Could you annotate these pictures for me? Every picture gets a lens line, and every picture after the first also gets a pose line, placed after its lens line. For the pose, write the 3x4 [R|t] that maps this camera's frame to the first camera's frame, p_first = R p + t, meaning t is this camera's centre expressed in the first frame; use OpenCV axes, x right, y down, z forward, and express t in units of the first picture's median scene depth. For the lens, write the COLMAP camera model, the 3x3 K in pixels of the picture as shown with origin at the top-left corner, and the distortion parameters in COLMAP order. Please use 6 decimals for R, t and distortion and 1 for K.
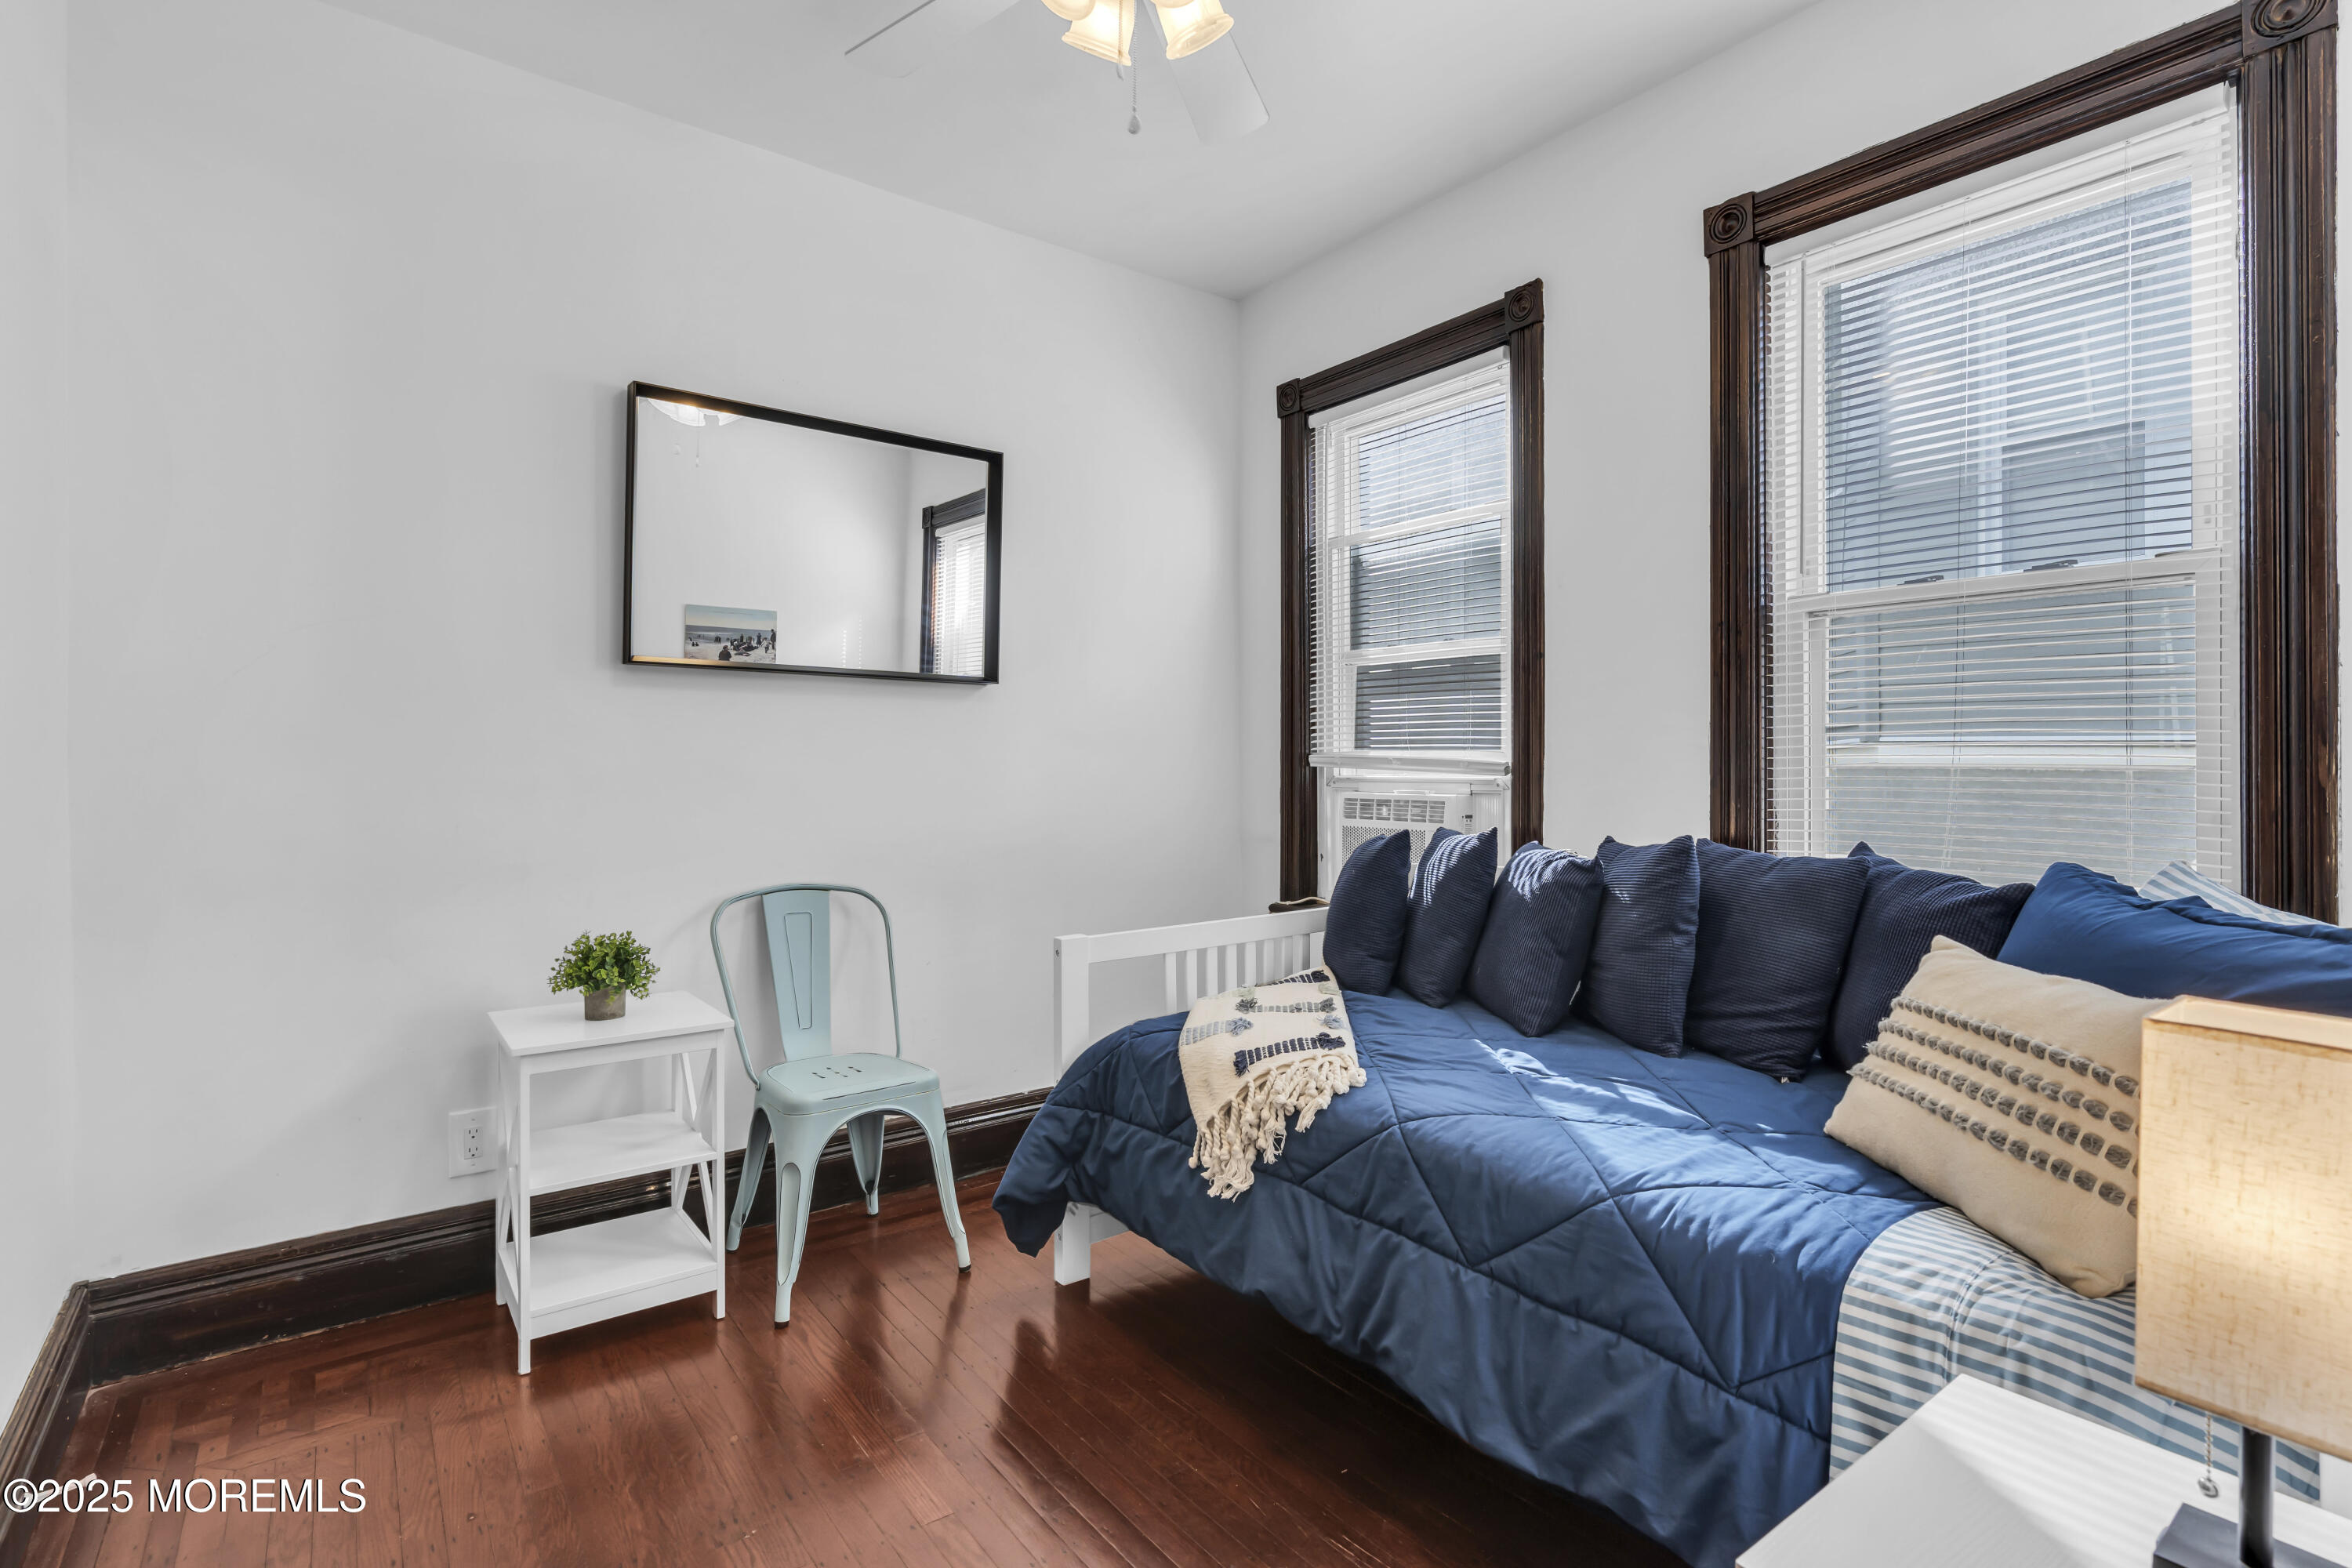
lens RADIAL K [[1144.8, 0, 1241.9], [0, 1144.8, 756.6], [0, 0, 1]] dist [-0.000222, 0.001752]
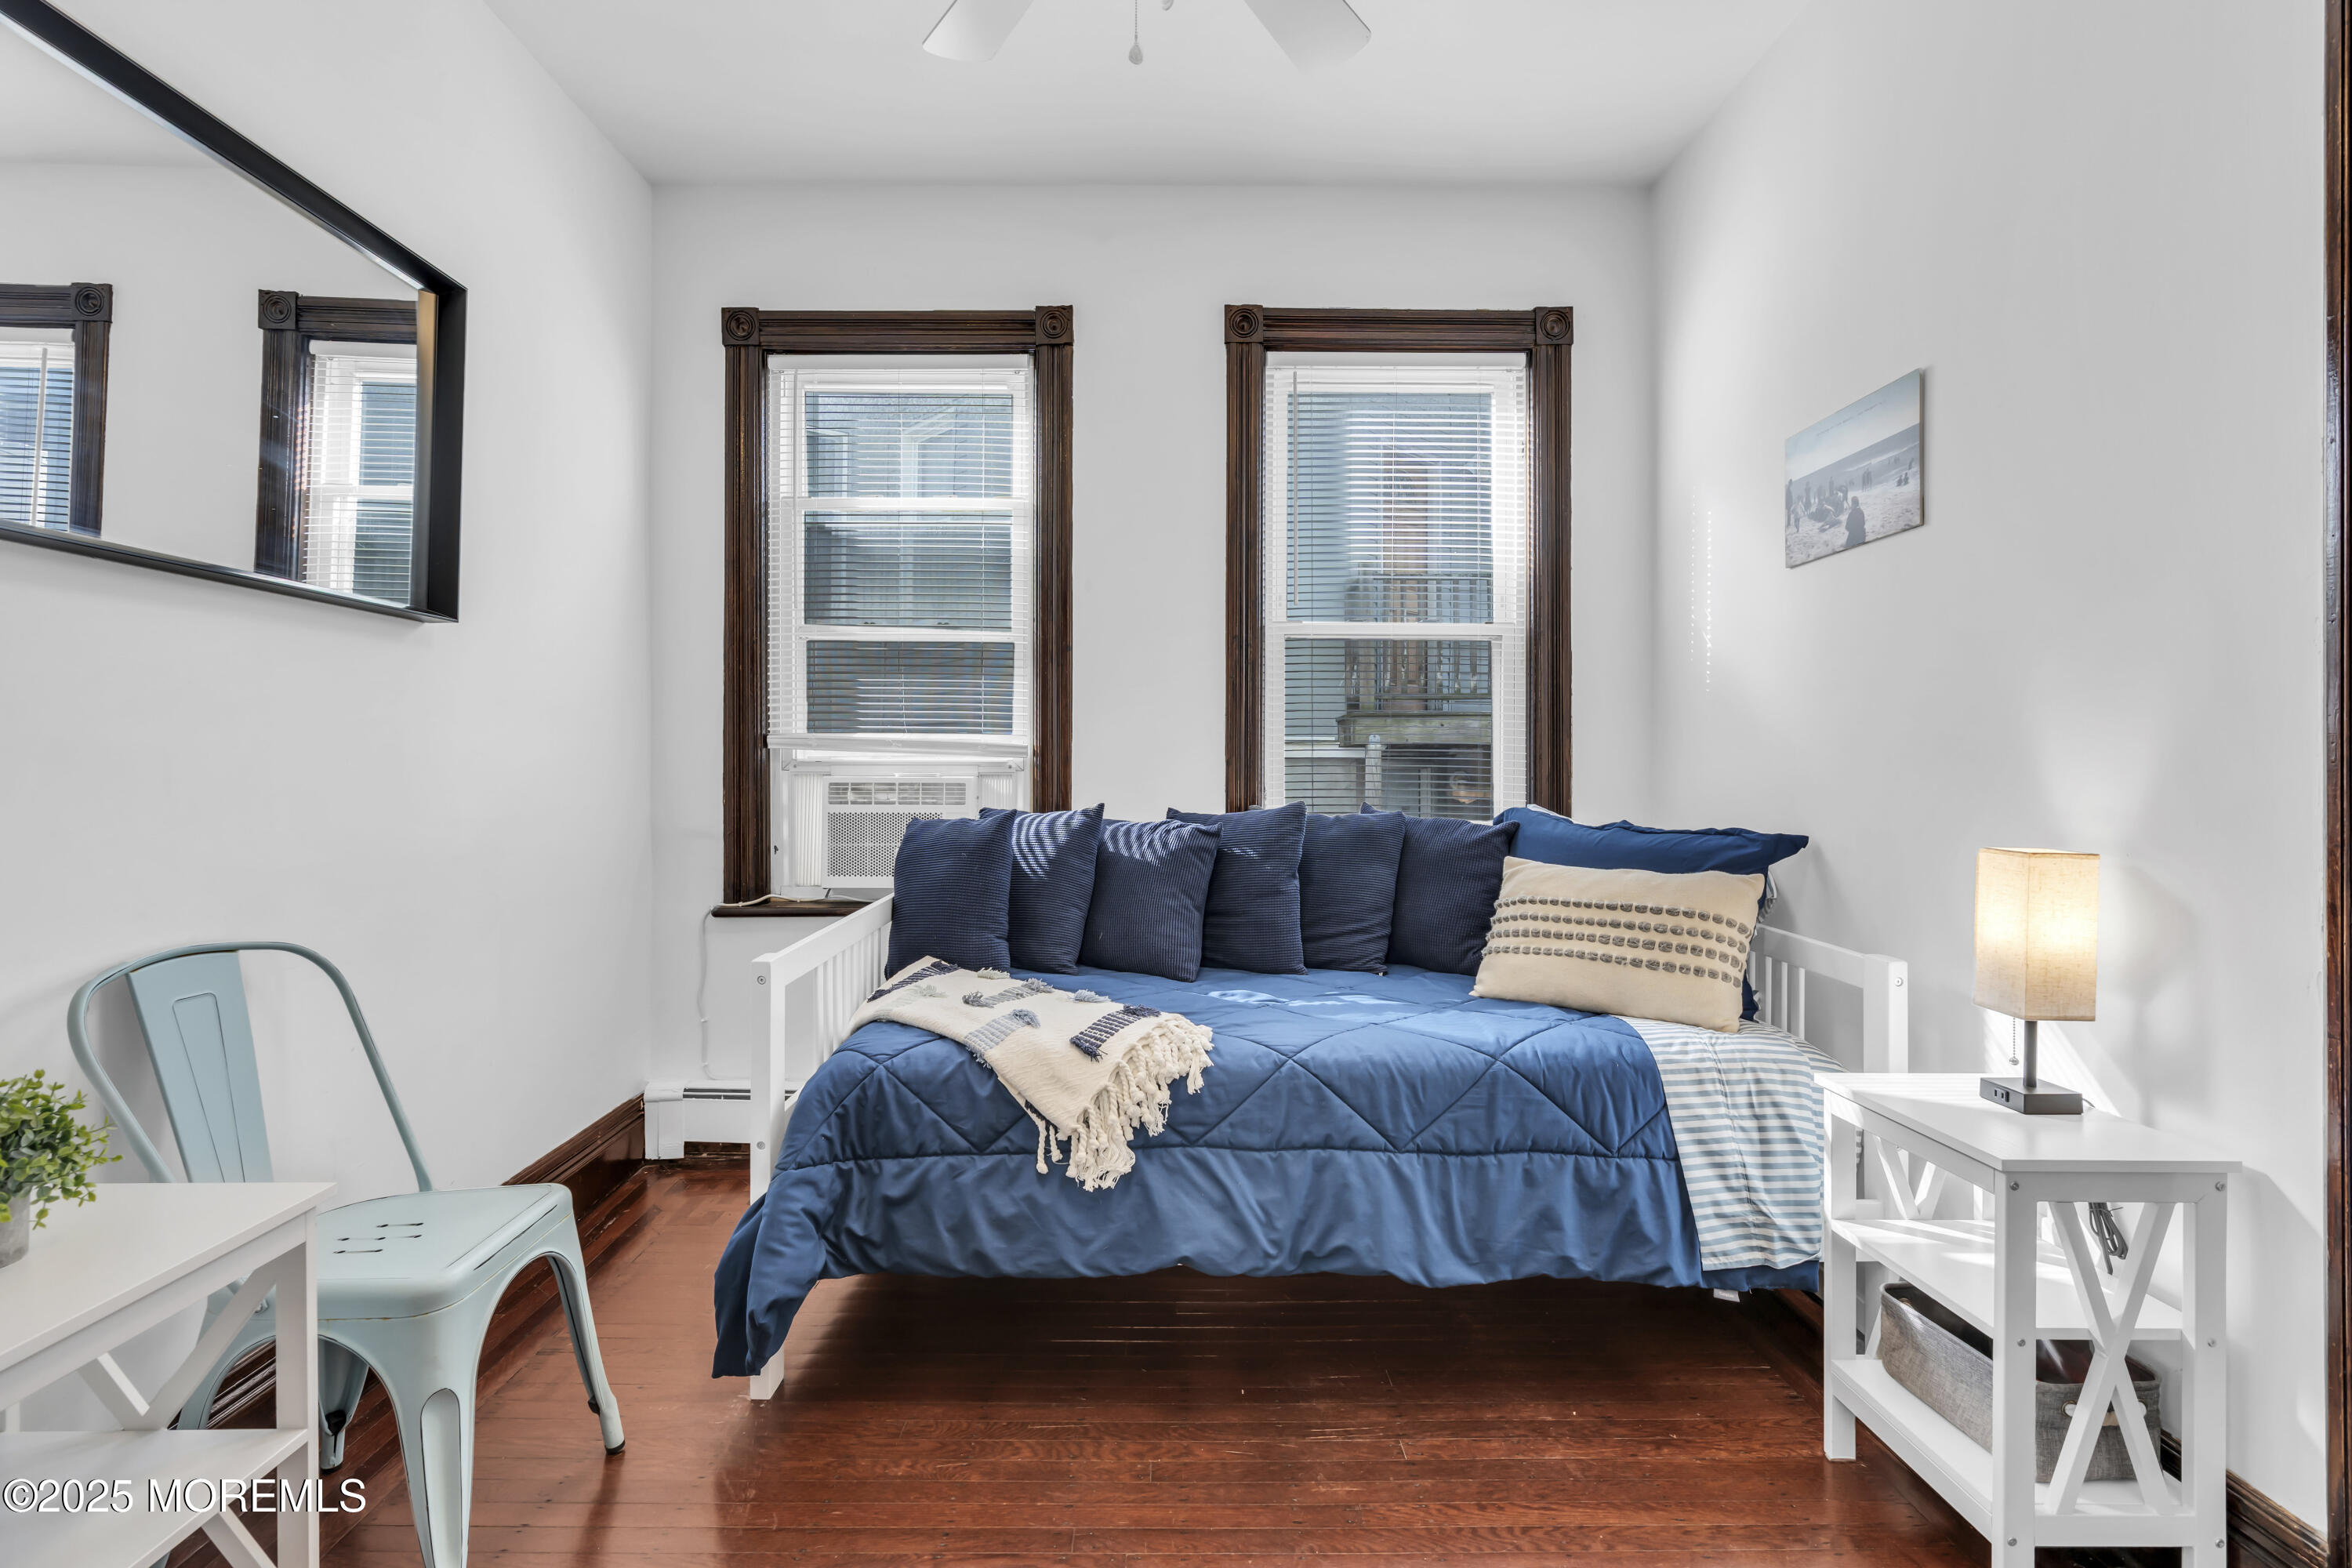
lens RADIAL K [[1068.1, 0, 1179.6], [0, 1068.1, 766.0], [0, 0, 1]] dist [-0.009483, 0.005202]
pose [[0.605462, -0.002541, 0.795870, -0.689138], [-0.006597, 0.999945, 0.008210, 0.021973], [-0.795847, -0.010221, 0.605411, 0.407631]]
